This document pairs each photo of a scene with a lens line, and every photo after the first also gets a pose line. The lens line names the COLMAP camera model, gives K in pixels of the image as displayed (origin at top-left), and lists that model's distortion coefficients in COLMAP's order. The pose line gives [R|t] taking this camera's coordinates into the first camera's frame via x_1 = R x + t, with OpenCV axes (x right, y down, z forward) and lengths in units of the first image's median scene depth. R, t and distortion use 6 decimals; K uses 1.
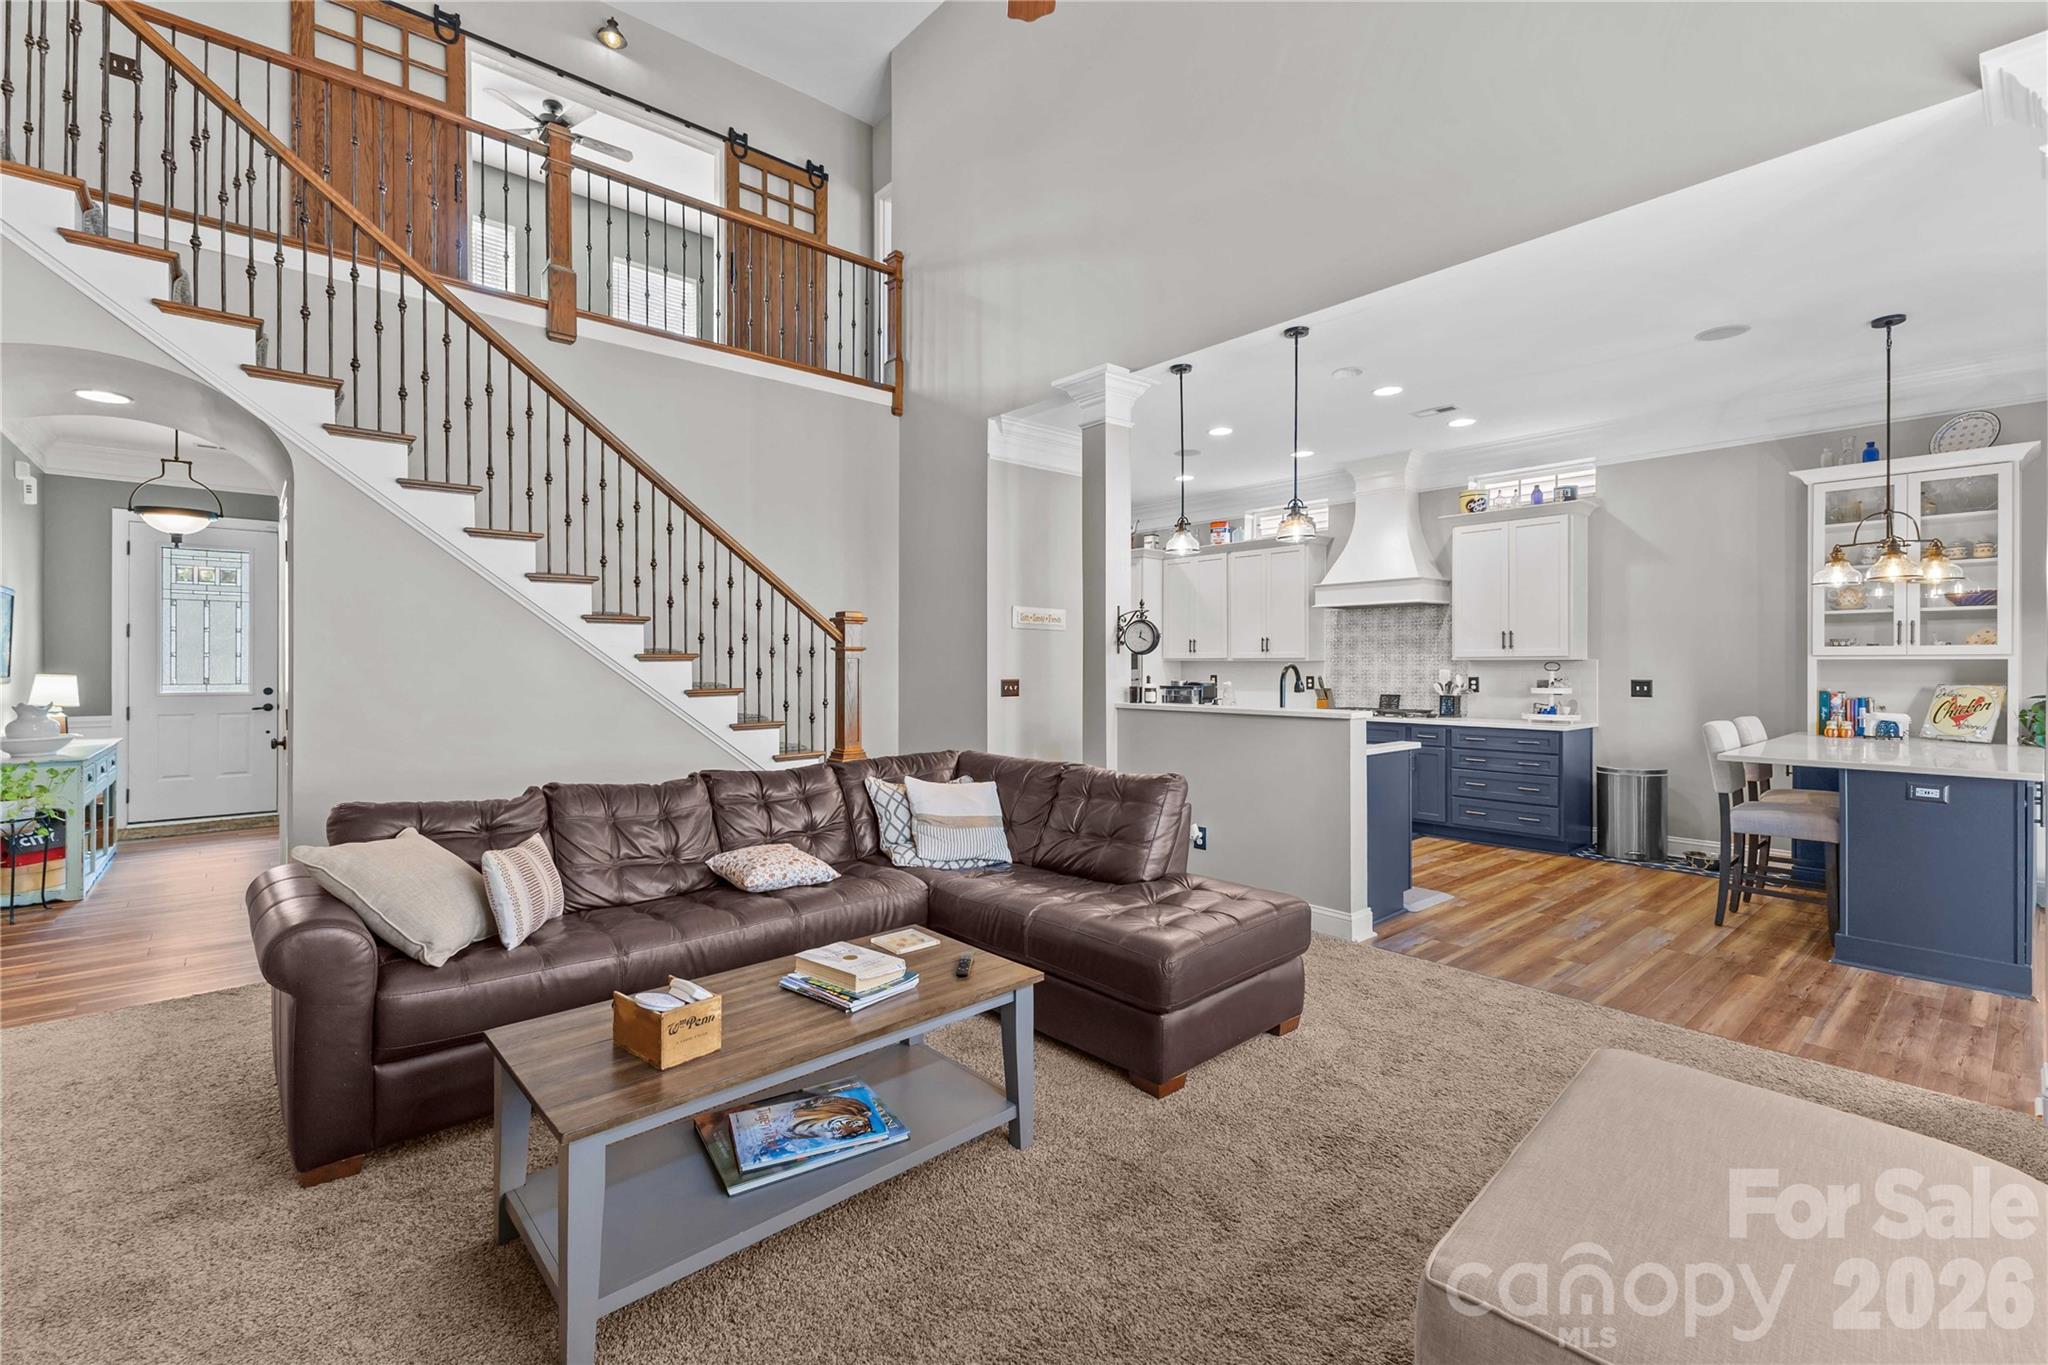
lens RADIAL K [[876.5, 0, 1019.9], [0, 876.5, 663.8], [0, 0, 1]] dist [0.003583, -0.000390]
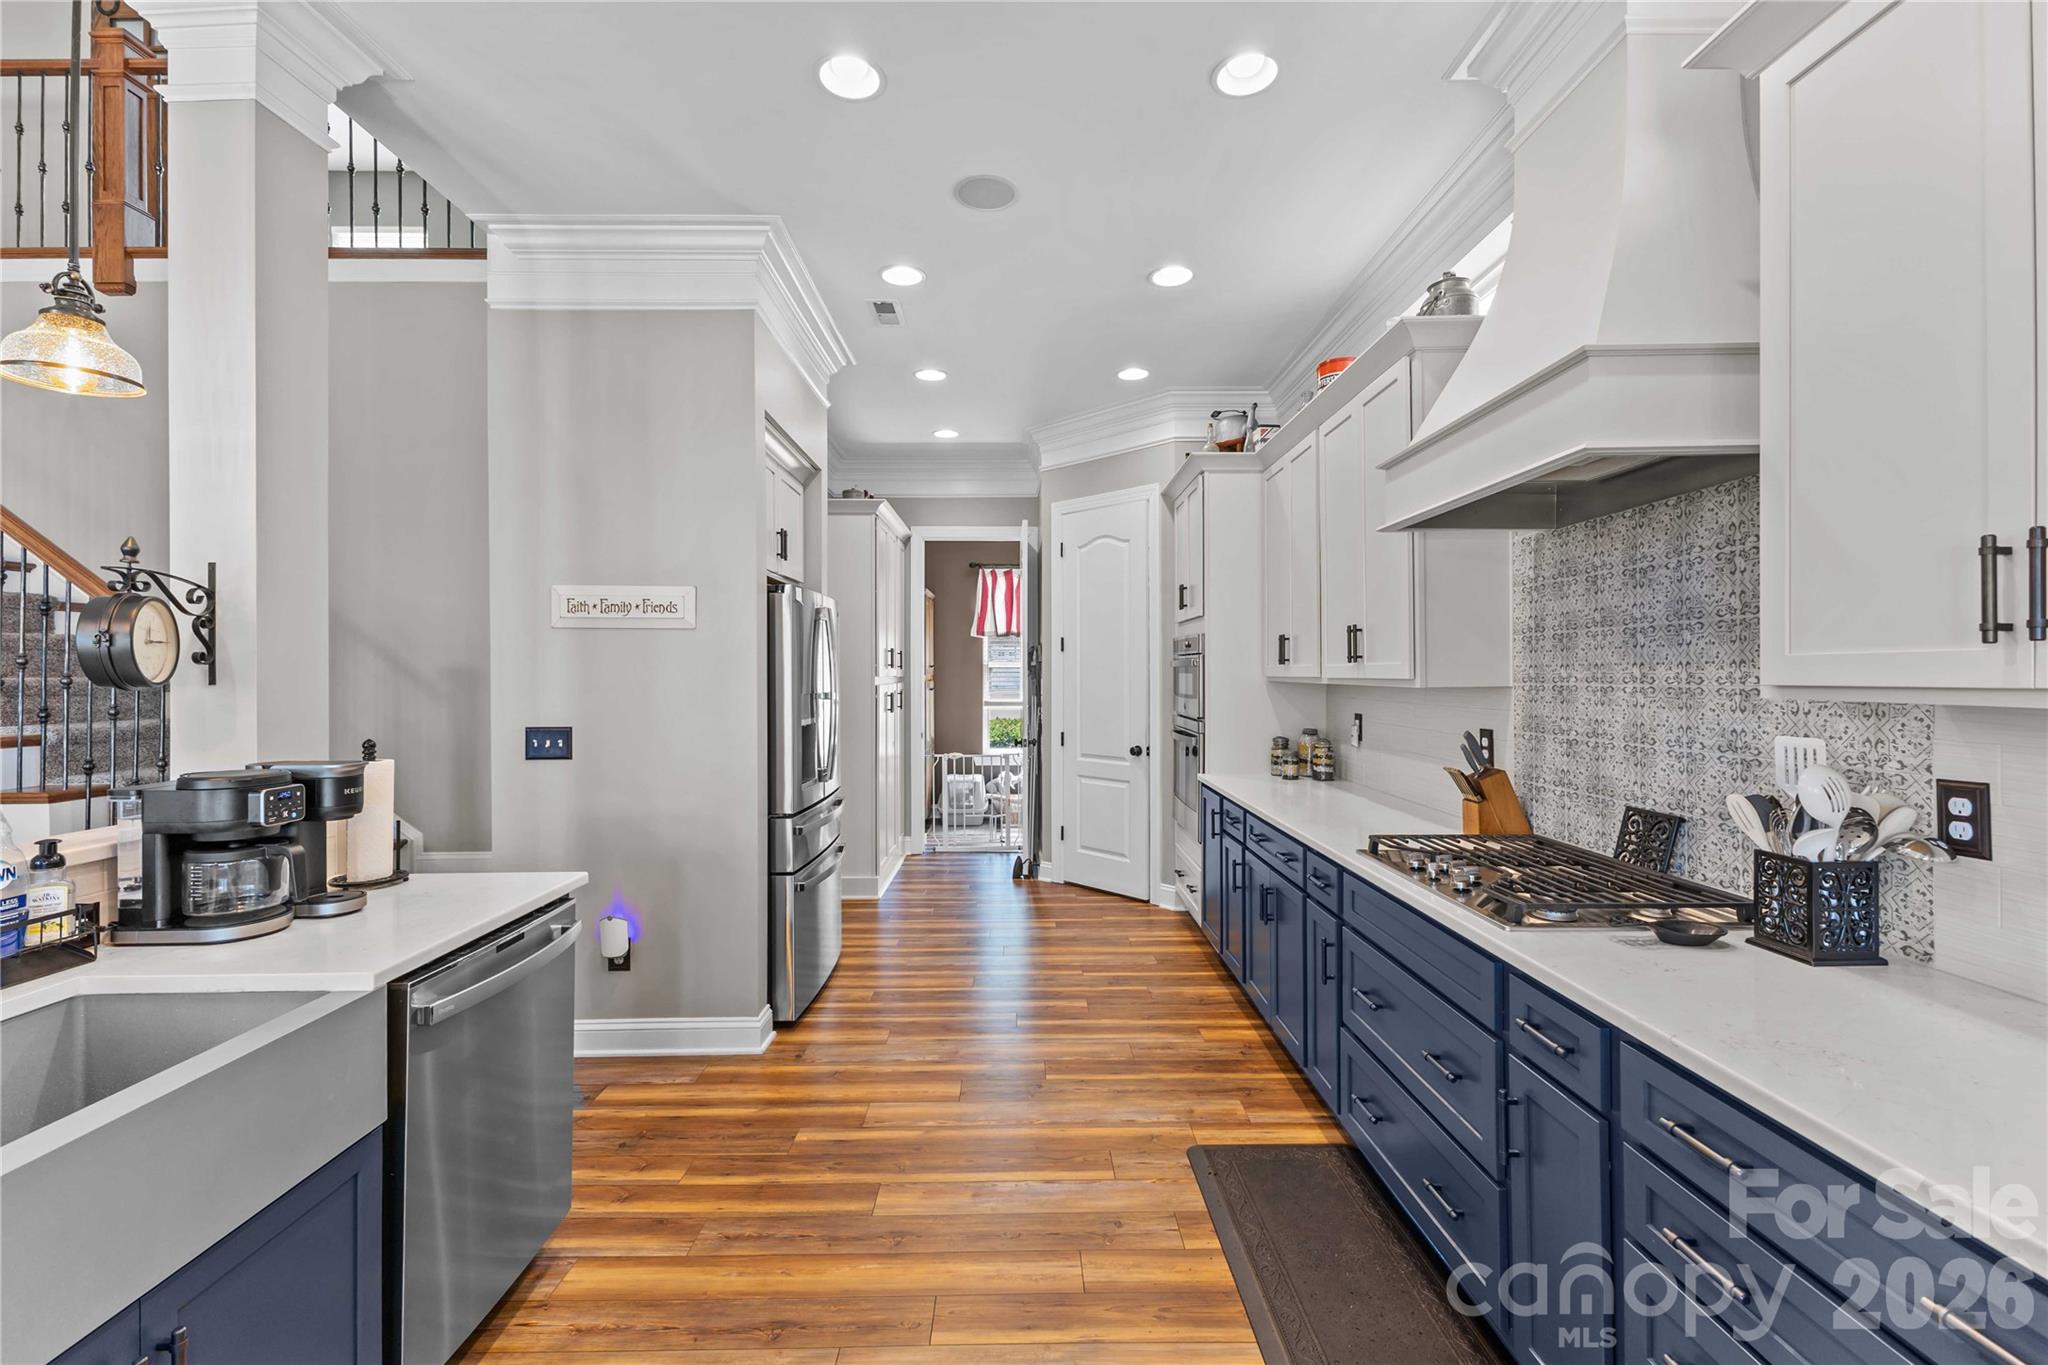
lens RADIAL K [[878.6, 0, 1022.4], [0, 878.6, 670.4], [0, 0, 1]] dist [0.004312, -0.000646]
pose [[0.762184, -0.006178, -0.647331, 0.553297], [0.006060, 0.999979, -0.002407, -0.013020], [0.647332, -0.002088, 0.762205, 0.803909]]
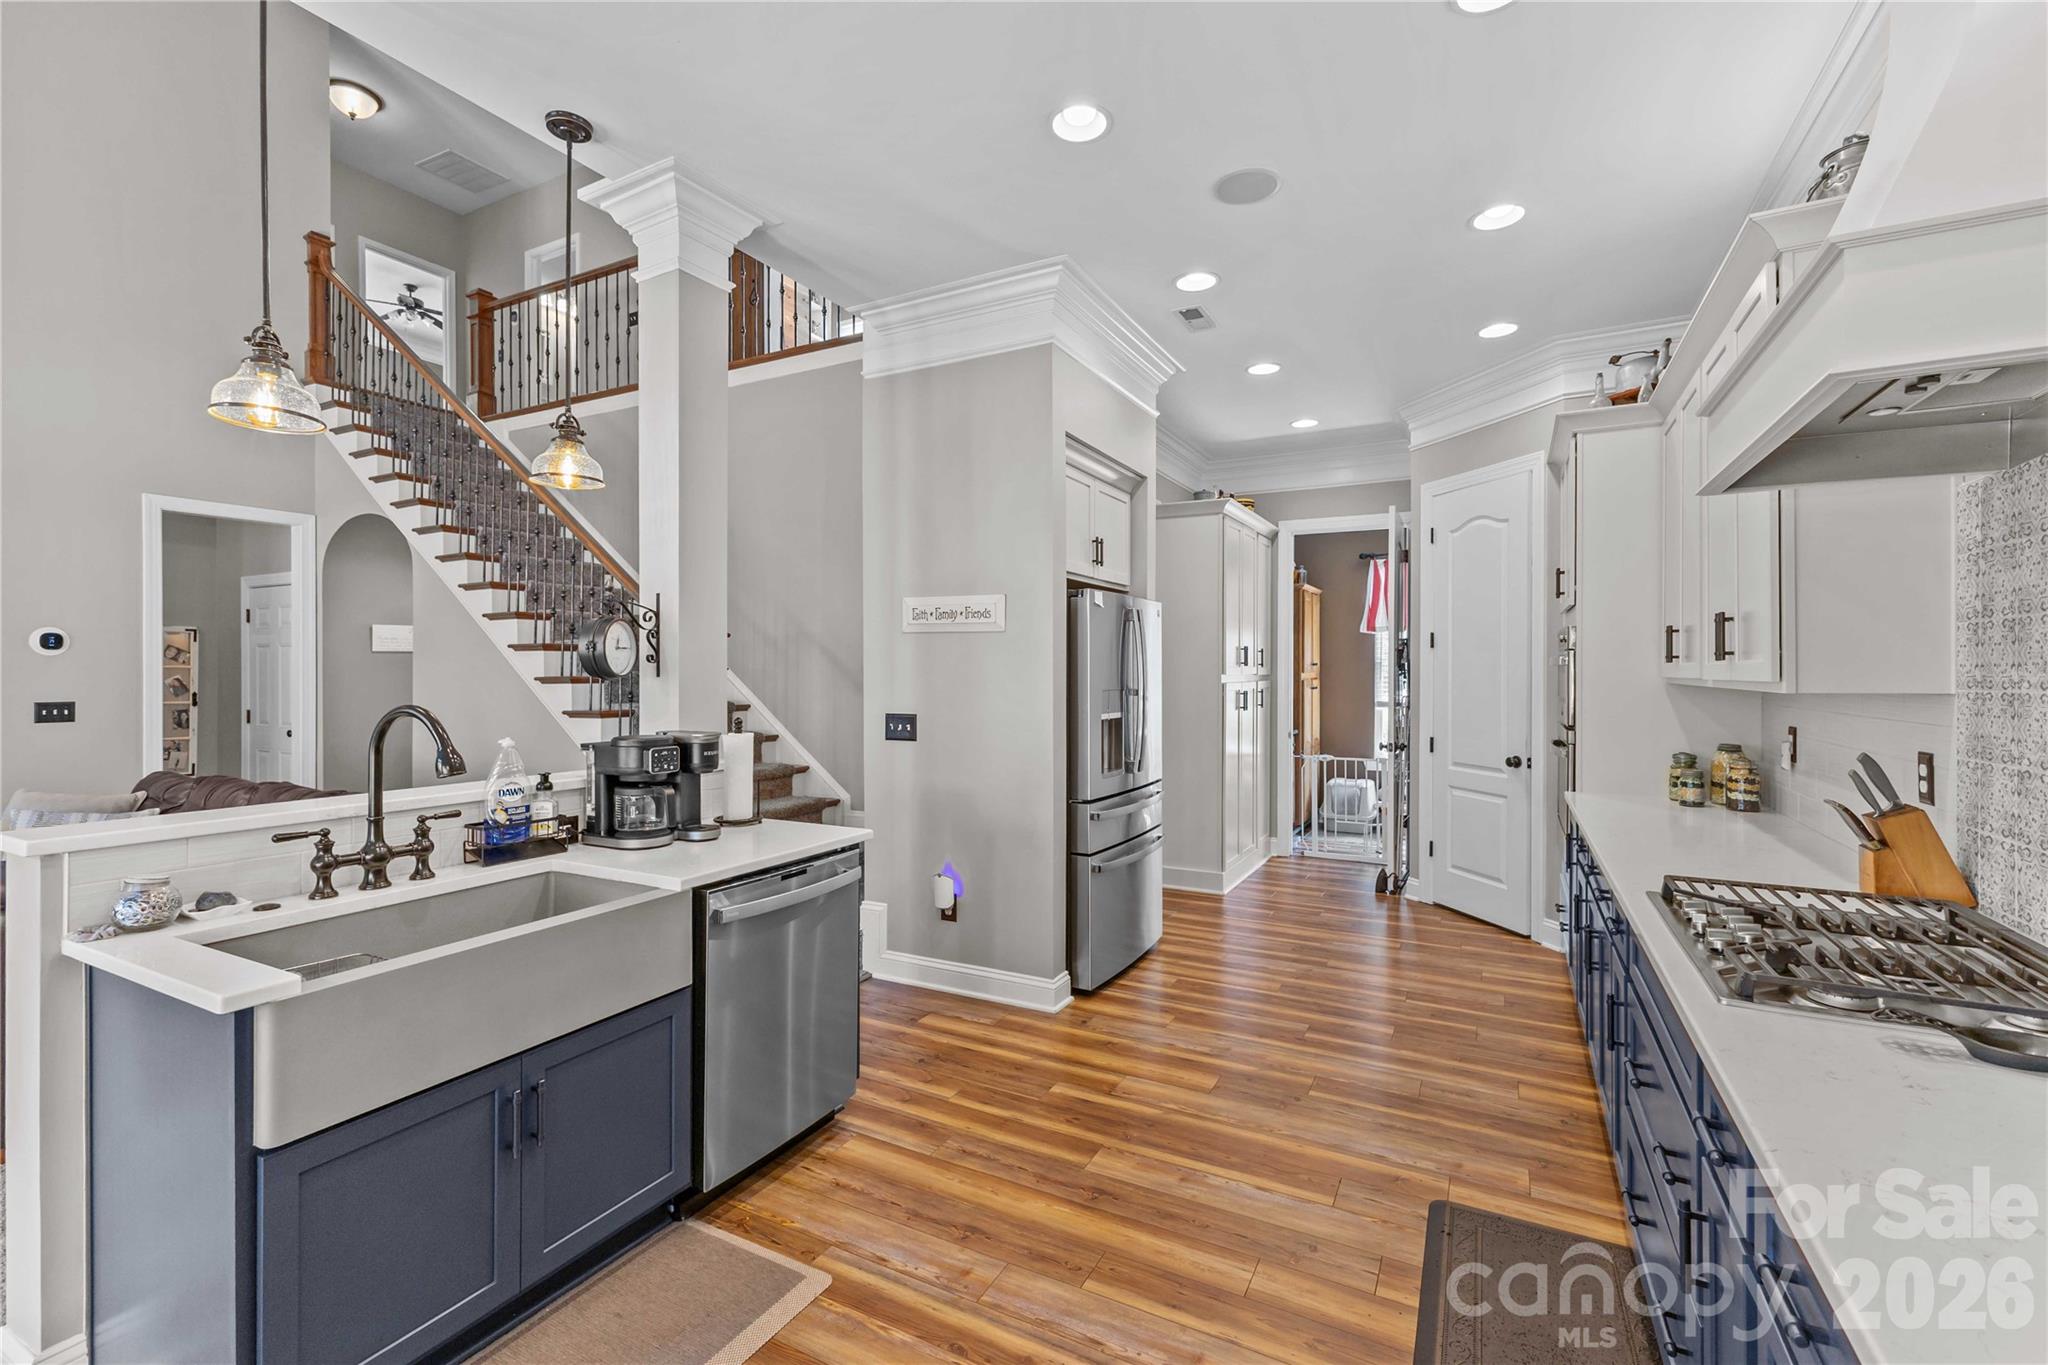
lens RADIAL K [[878.6, 0, 1022.4], [0, 878.6, 670.4], [0, 0, 1]] dist [0.004312, -0.000646]
pose [[0.357963, -0.001774, -0.933734, 0.631267], [0.001210, 0.999998, -0.001436, -0.012864], [0.933735, -0.000616, 0.357965, 0.874899]]
